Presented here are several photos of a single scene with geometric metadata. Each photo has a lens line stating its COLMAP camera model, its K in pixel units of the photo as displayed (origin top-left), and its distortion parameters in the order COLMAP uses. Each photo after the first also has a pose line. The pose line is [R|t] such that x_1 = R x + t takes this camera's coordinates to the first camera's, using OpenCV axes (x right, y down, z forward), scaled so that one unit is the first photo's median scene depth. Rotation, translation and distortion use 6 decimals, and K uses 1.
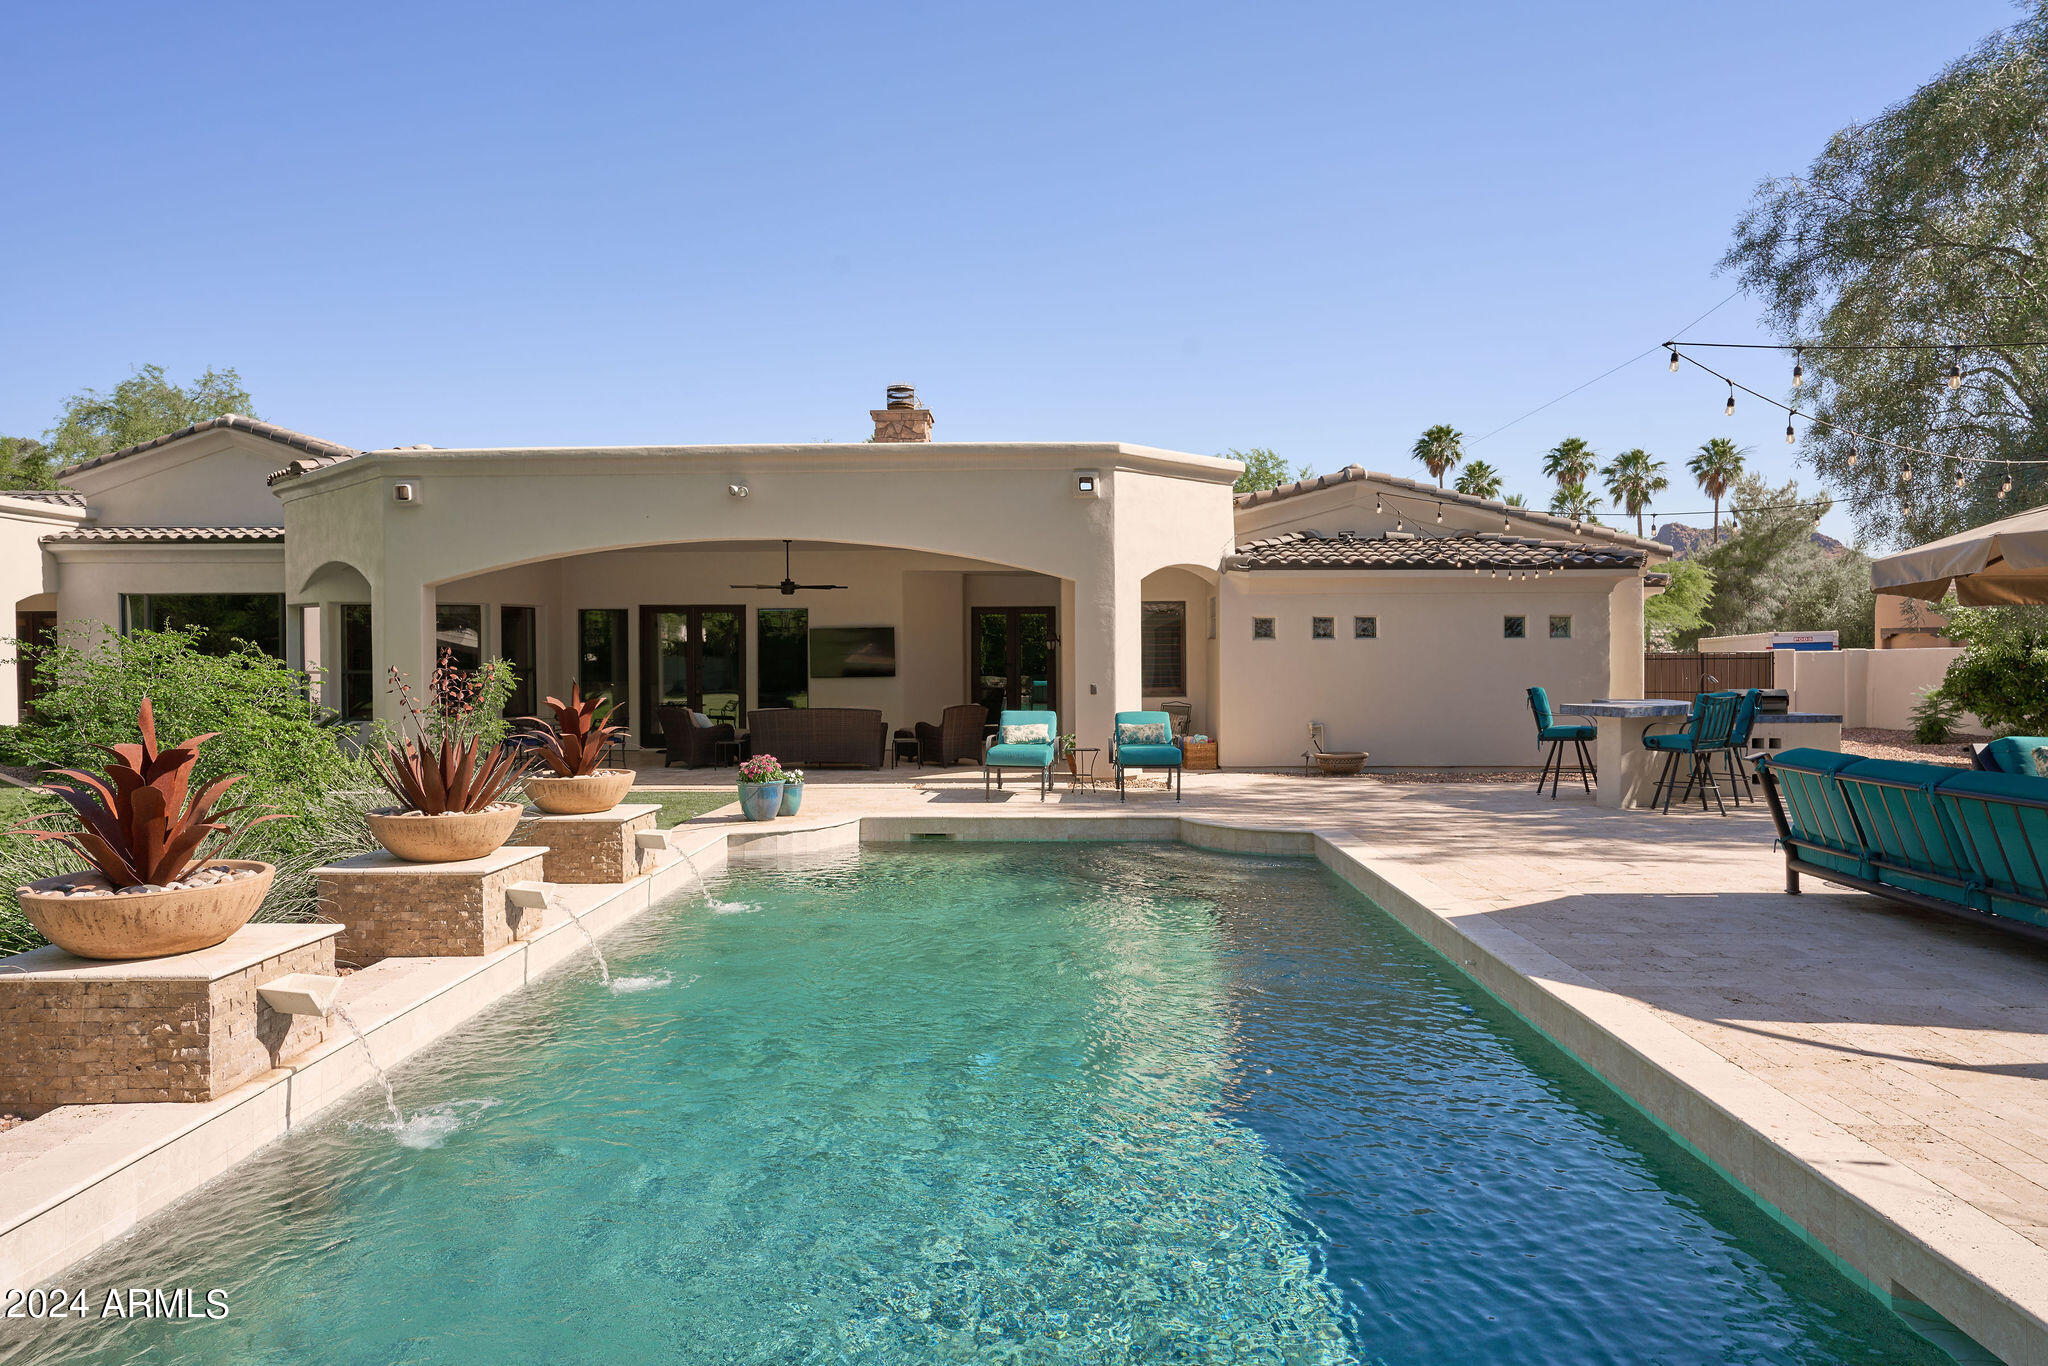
lens RADIAL K [[1303.0, 0, 1025.3], [0, 1303.0, 672.4], [0, 0, 1]] dist [-0.018780, 0.018345]
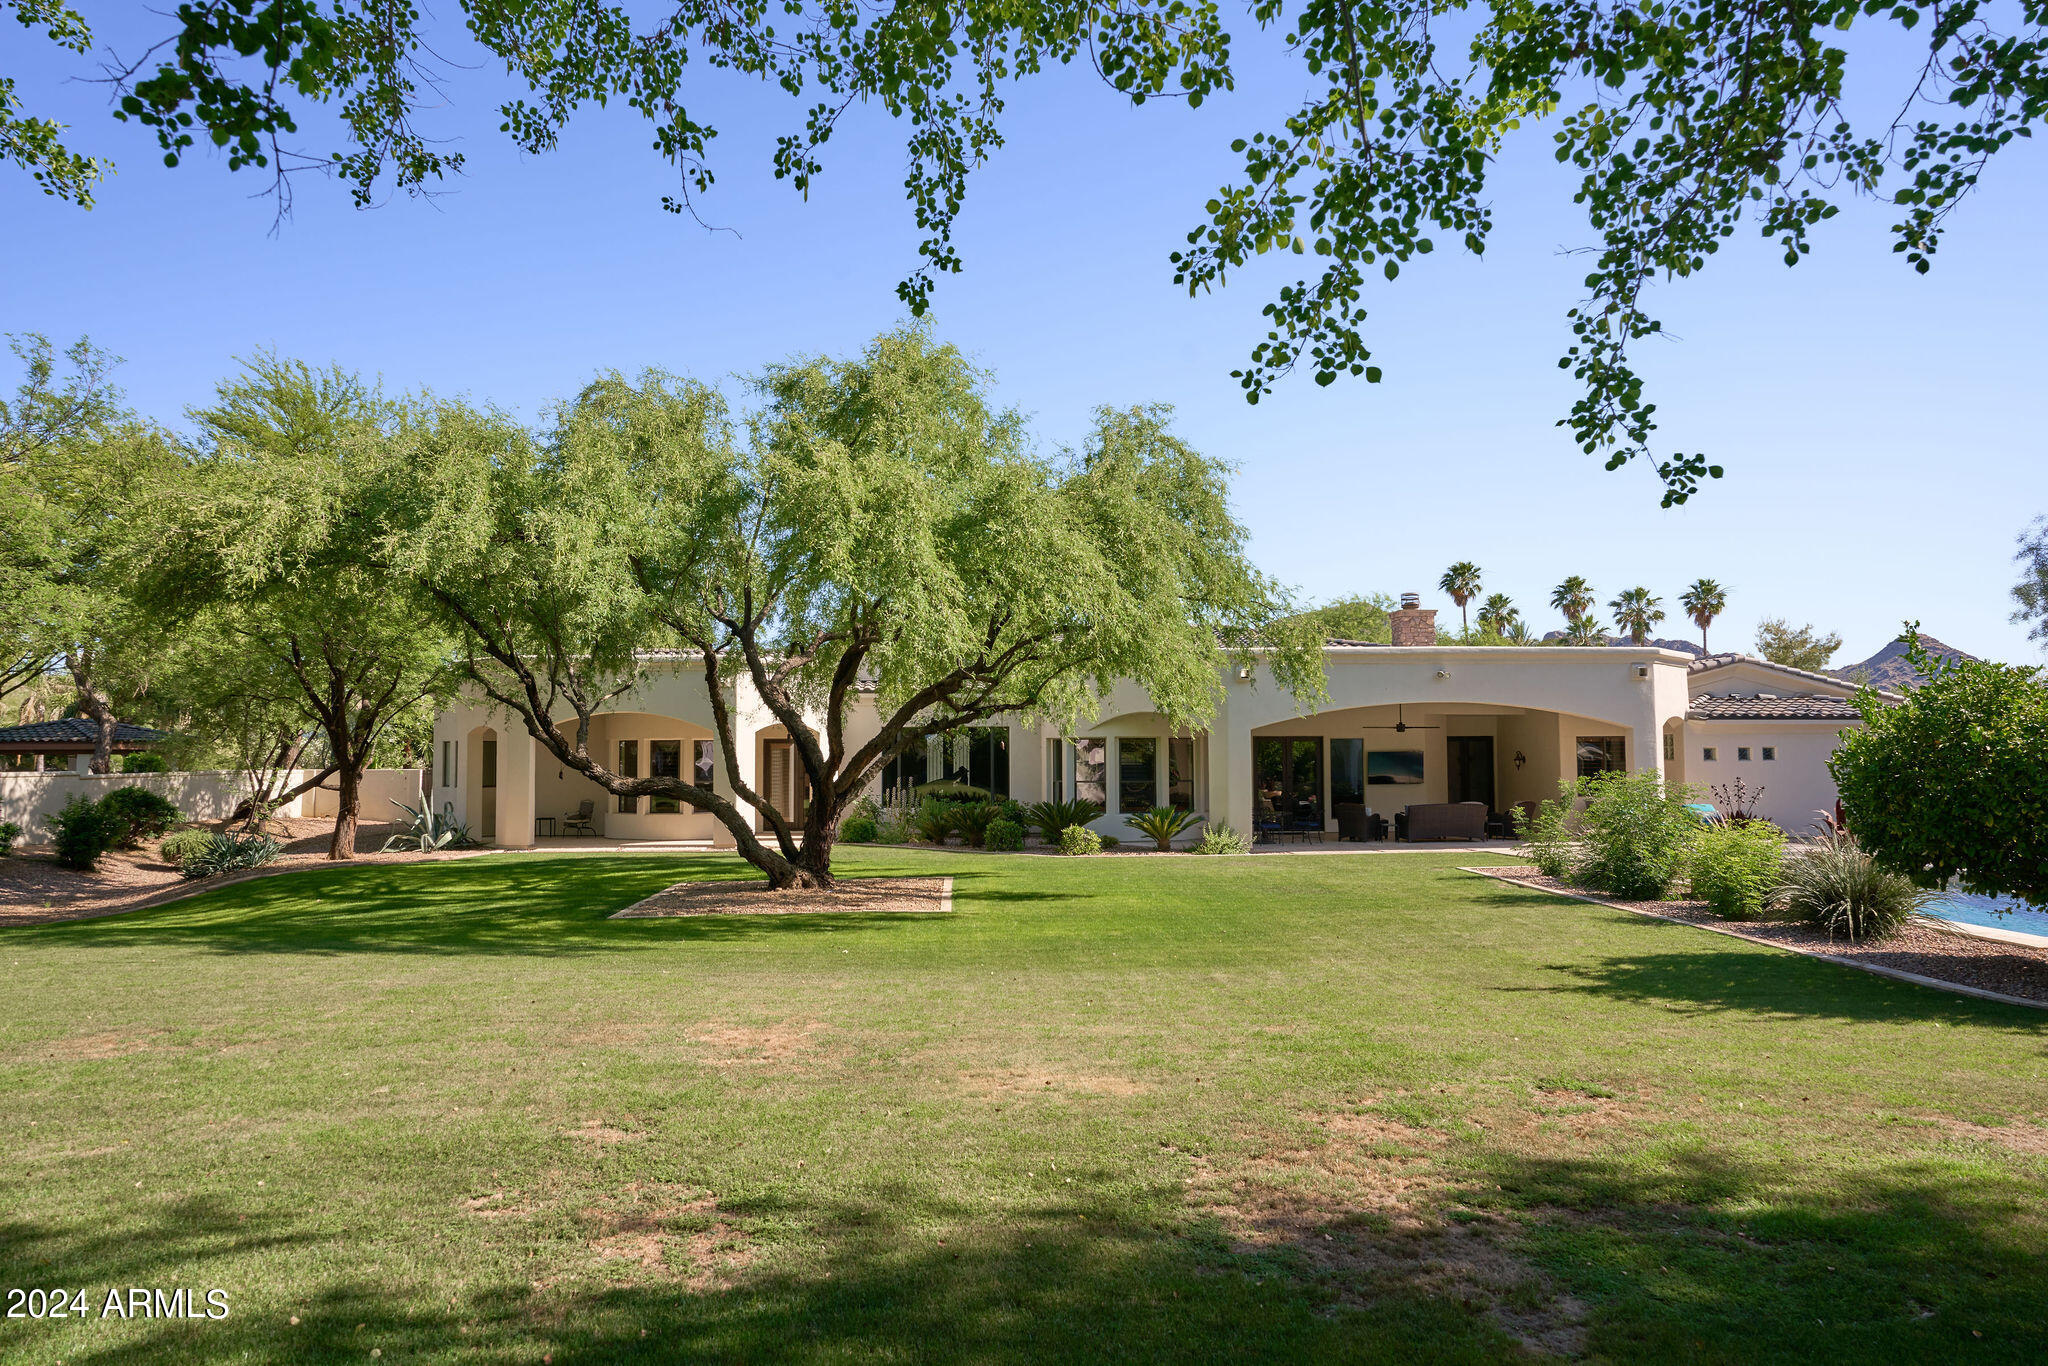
lens RADIAL K [[1303.0, 0, 1022.6], [0, 1303.0, 697.6], [0, 0, 1]] dist [-0.018780, 0.018345]
pose [[0.997181, 0.002852, 0.074975, -0.763302], [0.001640, 0.998210, -0.059785, -0.007680], [-0.075011, 0.059739, 0.995392, -0.548577]]
